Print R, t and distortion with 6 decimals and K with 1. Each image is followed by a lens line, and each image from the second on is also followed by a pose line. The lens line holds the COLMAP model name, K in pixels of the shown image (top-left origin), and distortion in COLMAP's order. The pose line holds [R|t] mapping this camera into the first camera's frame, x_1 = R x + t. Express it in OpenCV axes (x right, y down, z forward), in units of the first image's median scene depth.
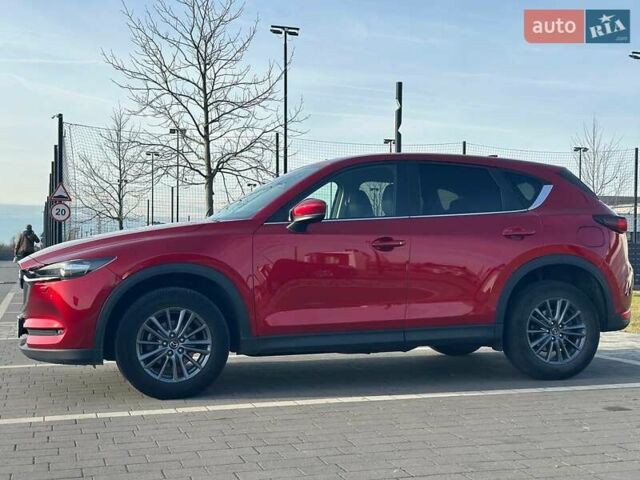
lens RADIAL K [[886.8, 0, 321.8], [0, 886.8, 239.3], [0, 0, 1]] dist [0.125879, 0.000000]
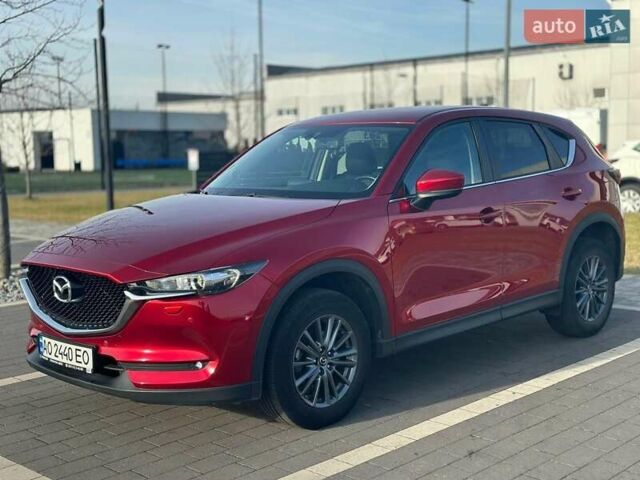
lens RADIAL K [[887.0, 0, 317.1], [0, 887.0, 243.6], [0, 0, 1]] dist [0.135972, 0.000000]
pose [[0.872018, -0.071001, 0.484297, -0.507857], [0.009349, 0.991659, 0.128550, -0.082476], [-0.489384, -0.107570, 0.865408, 0.294876]]
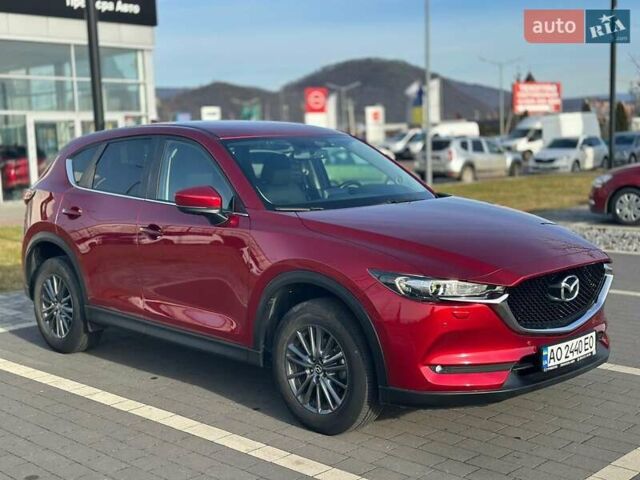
lens RADIAL K [[887.0, 0, 319.1], [0, 887.0, 241.4], [0, 0, 1]] dist [0.135972, 0.000000]
pose [[-0.480502, -0.085238, 0.872842, -0.885306], [0.013493, 0.994429, 0.104540, -0.074295], [-0.876890, 0.062009, -0.476675, 1.551428]]
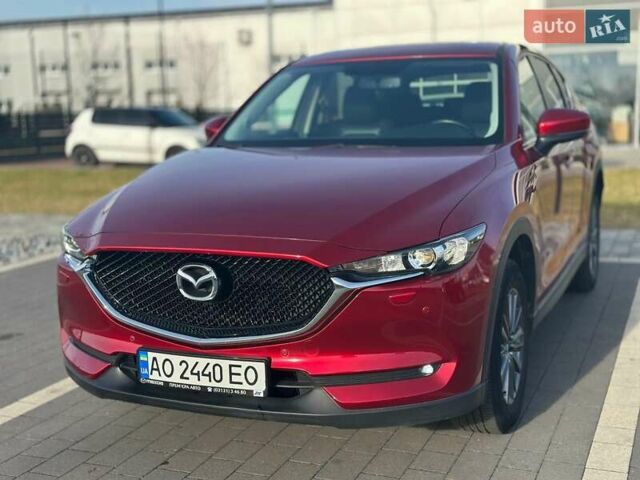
lens RADIAL K [[887.0, 0, 321.5], [0, 887.0, 241.9], [0, 0, 1]] dist [0.135972, 0.000000]
pose [[0.629422, -0.137056, 0.764882, -0.676230], [0.011627, 0.985874, 0.167087, -0.060608], [-0.776977, -0.096274, 0.622124, 0.652109]]
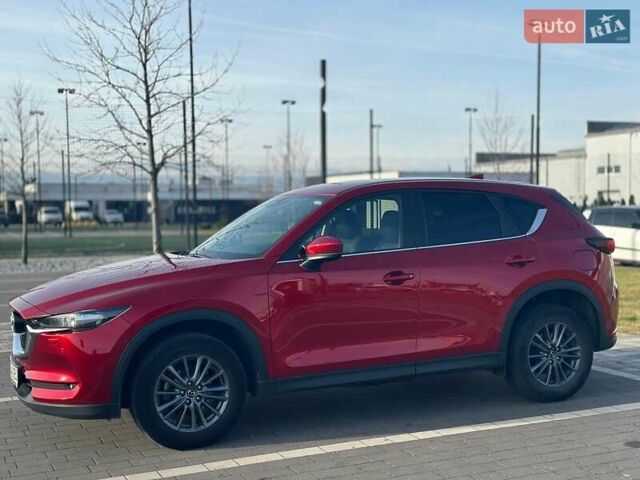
lens RADIAL K [[886.8, 0, 319.8], [0, 886.8, 242.1], [0, 0, 1]] dist [0.125879, 0.000000]
pose [[0.991666, -0.020836, 0.127142, -0.135838], [0.013521, 0.998218, 0.058125, -0.091728], [-0.128127, -0.055921, 0.990180, 0.029587]]
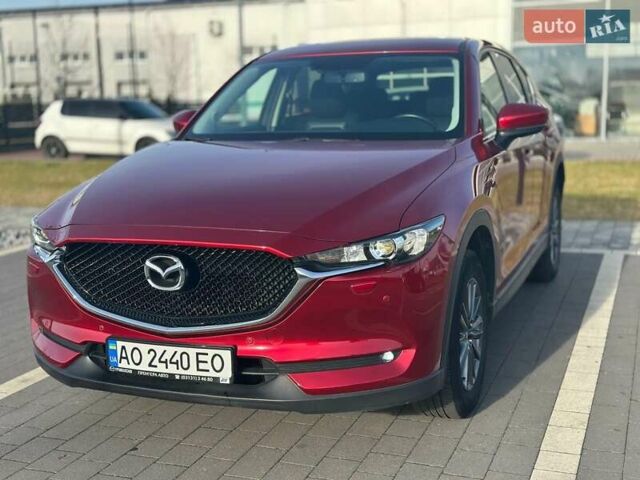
lens RADIAL K [[887.0, 0, 312.7], [0, 887.0, 239.0], [0, 0, 1]] dist [0.135972, 0.000000]
pose [[0.612703, -0.142820, 0.777302, -0.685534], [0.009709, 0.984822, 0.173297, -0.063093], [-0.790254, -0.098633, 0.604789, 0.638569]]
